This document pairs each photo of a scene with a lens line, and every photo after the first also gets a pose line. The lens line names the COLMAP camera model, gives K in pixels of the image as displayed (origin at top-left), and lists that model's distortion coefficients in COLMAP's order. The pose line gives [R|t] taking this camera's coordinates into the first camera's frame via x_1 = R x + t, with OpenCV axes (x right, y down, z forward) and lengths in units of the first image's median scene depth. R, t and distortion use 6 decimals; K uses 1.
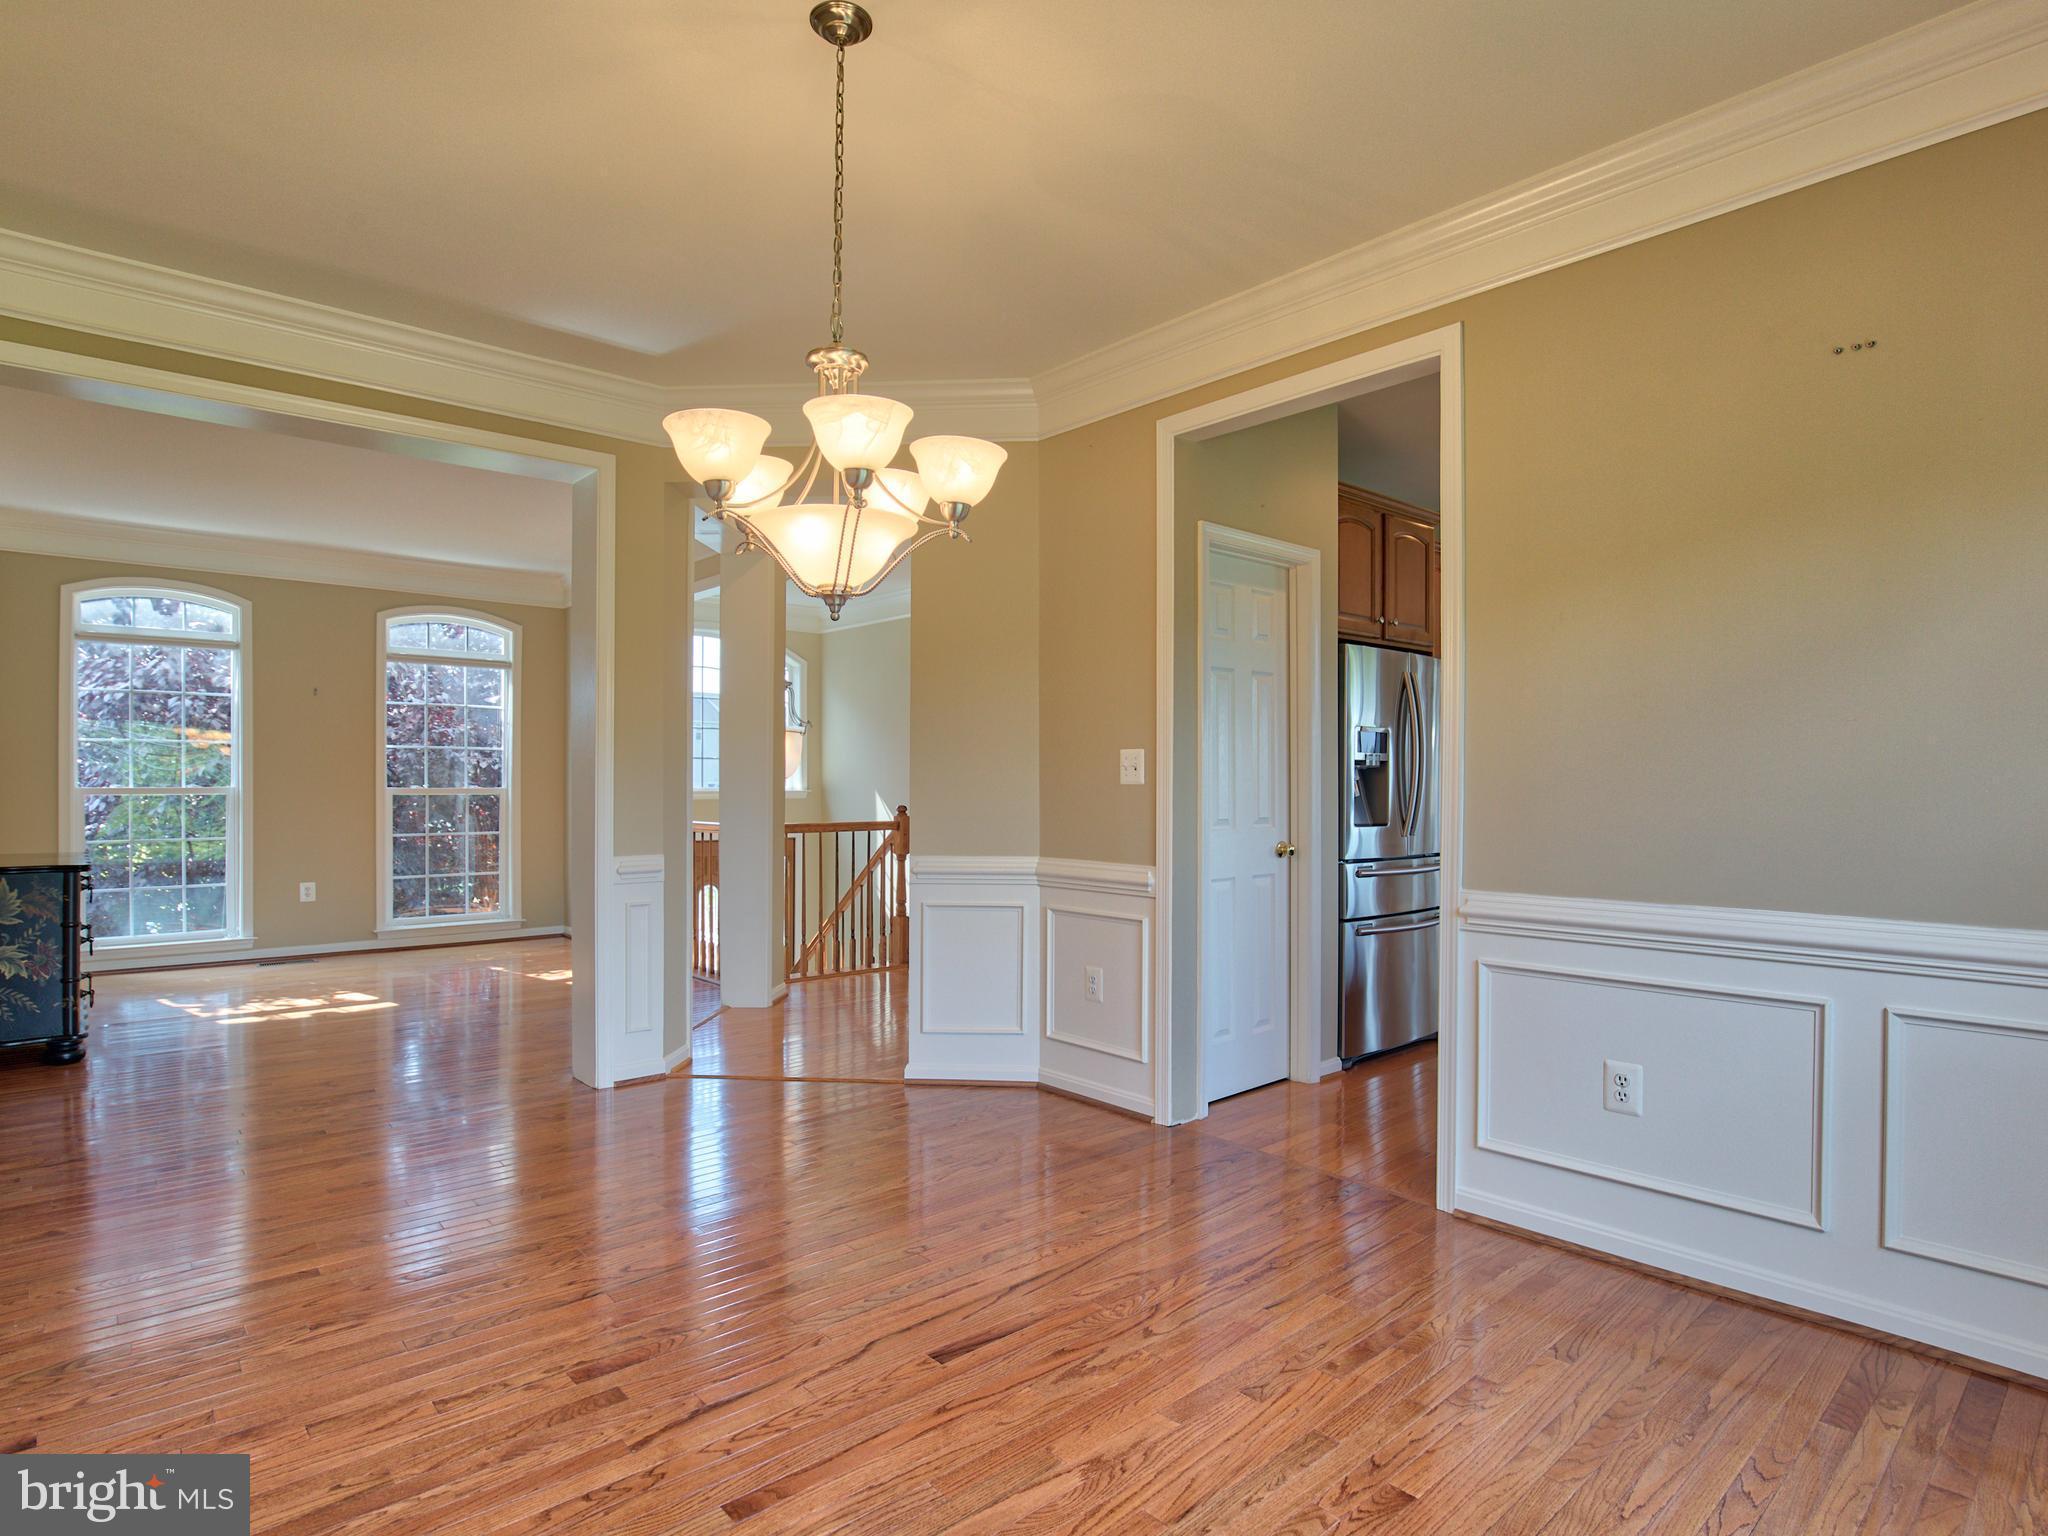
lens RADIAL K [[1057.0, 0, 1024.0], [0, 1057.0, 768.0], [0, 0, 1]] dist [-0.030447, 0.001656]
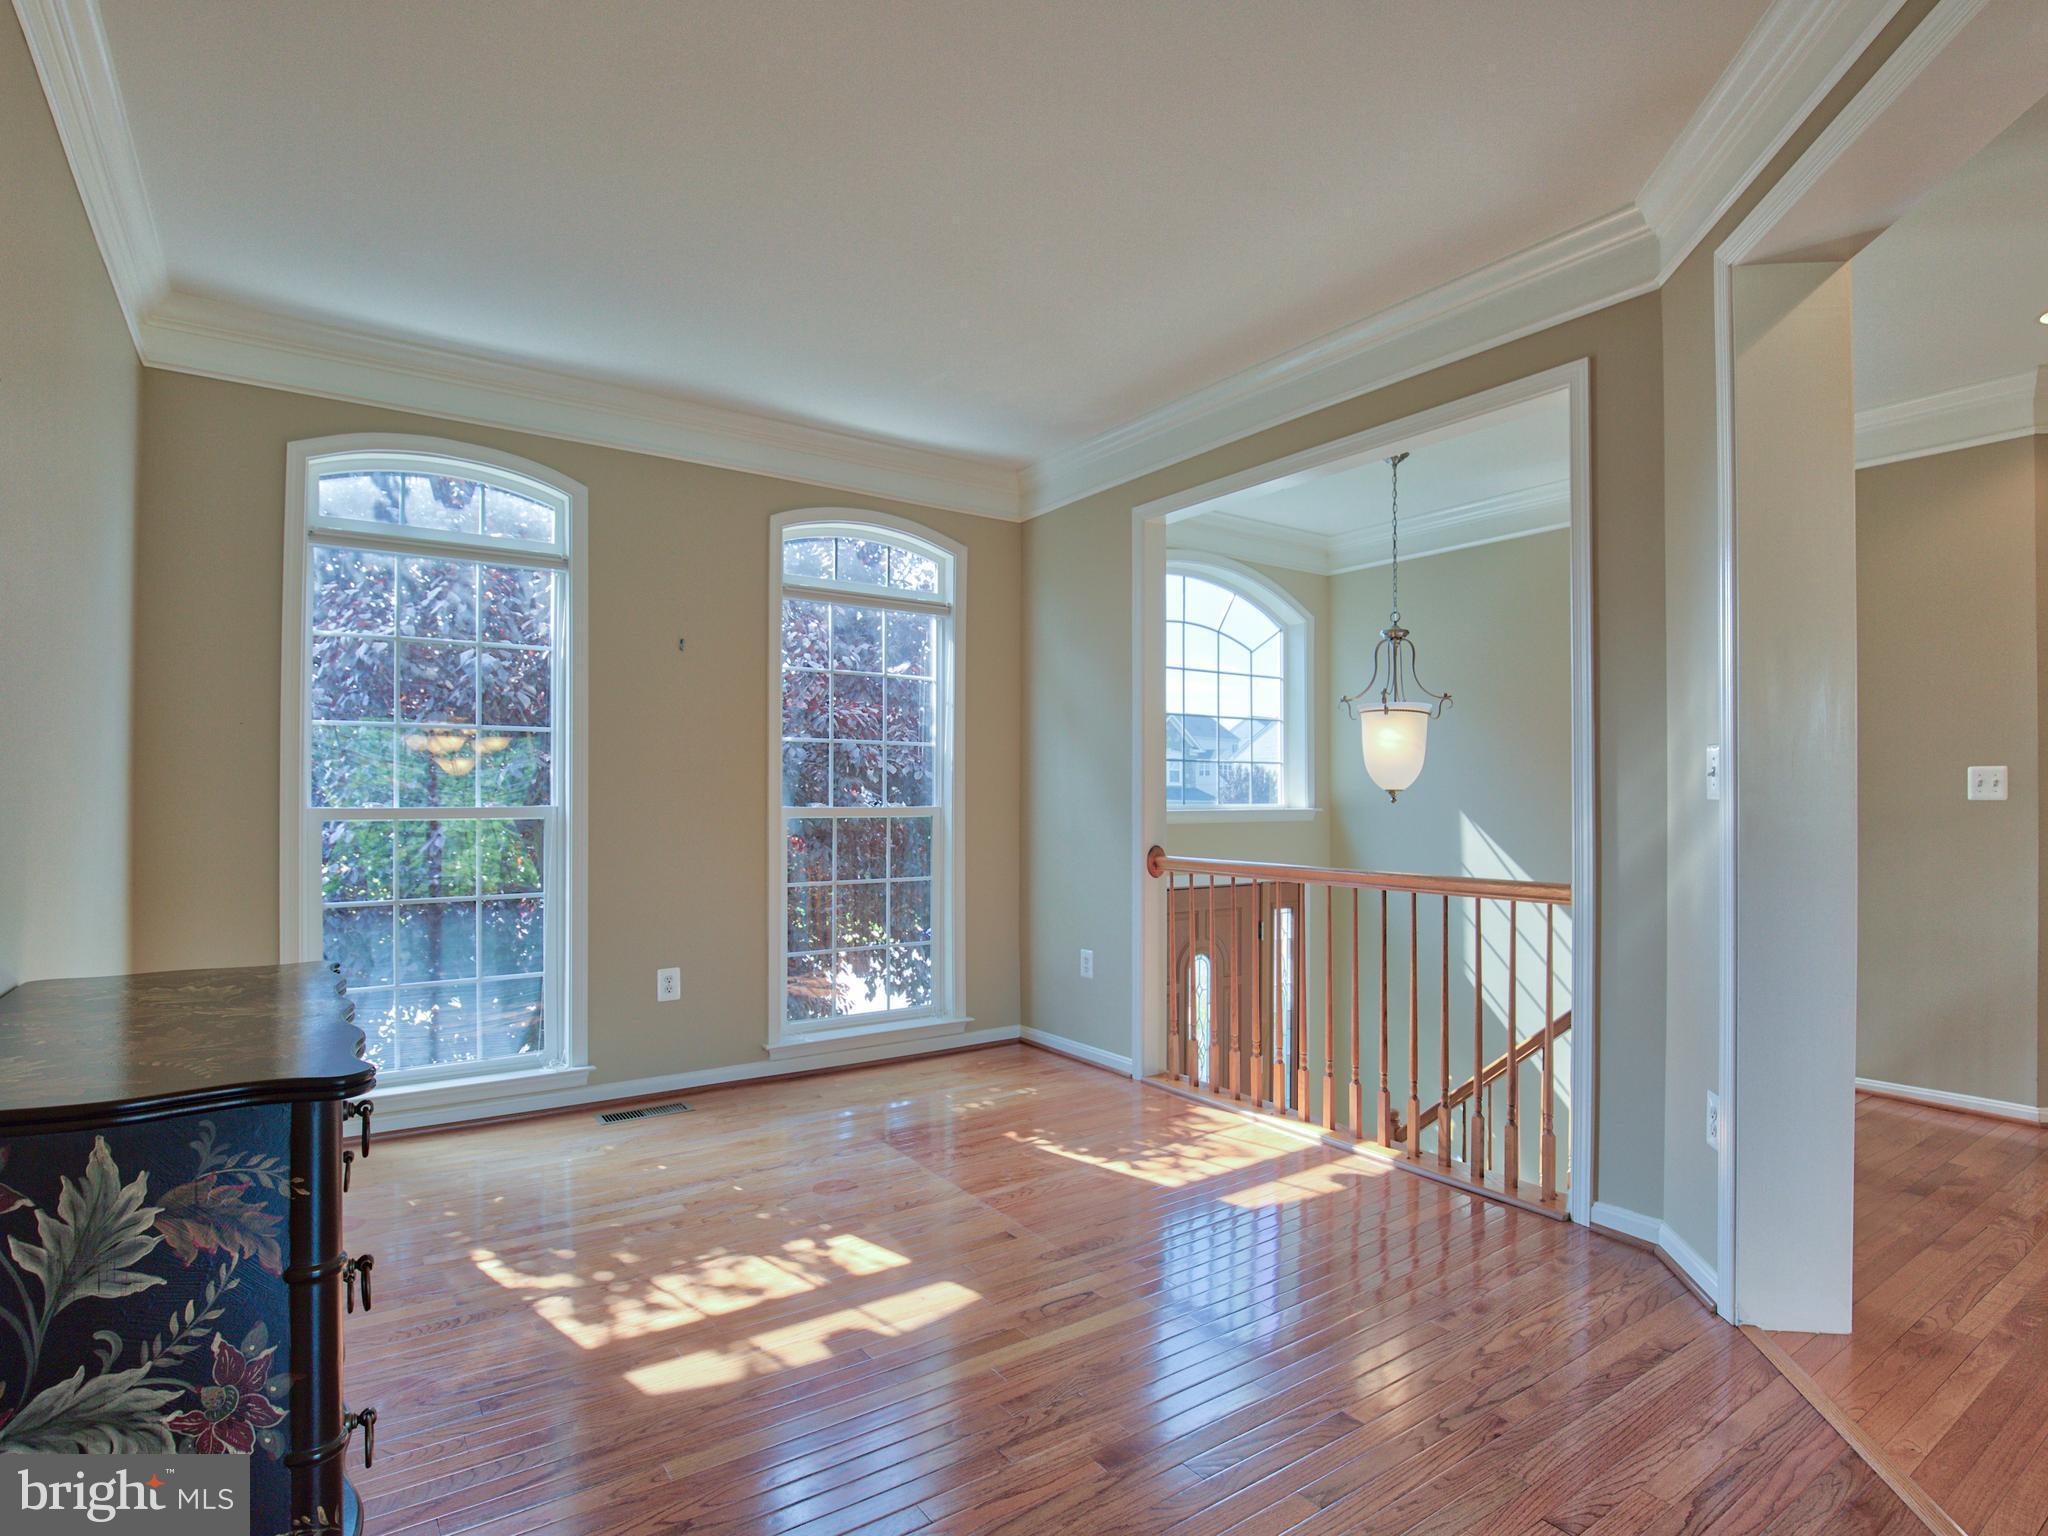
lens RADIAL K [[1057.0, 0, 1024.0], [0, 1057.0, 768.0], [0, 0, 1]] dist [-0.030447, 0.001656]
pose [[0.990811, -0.006635, -0.135094, -0.429721], [0.004859, 0.999897, -0.013471, 0.005968], [0.135170, 0.012691, 0.990741, 0.460214]]
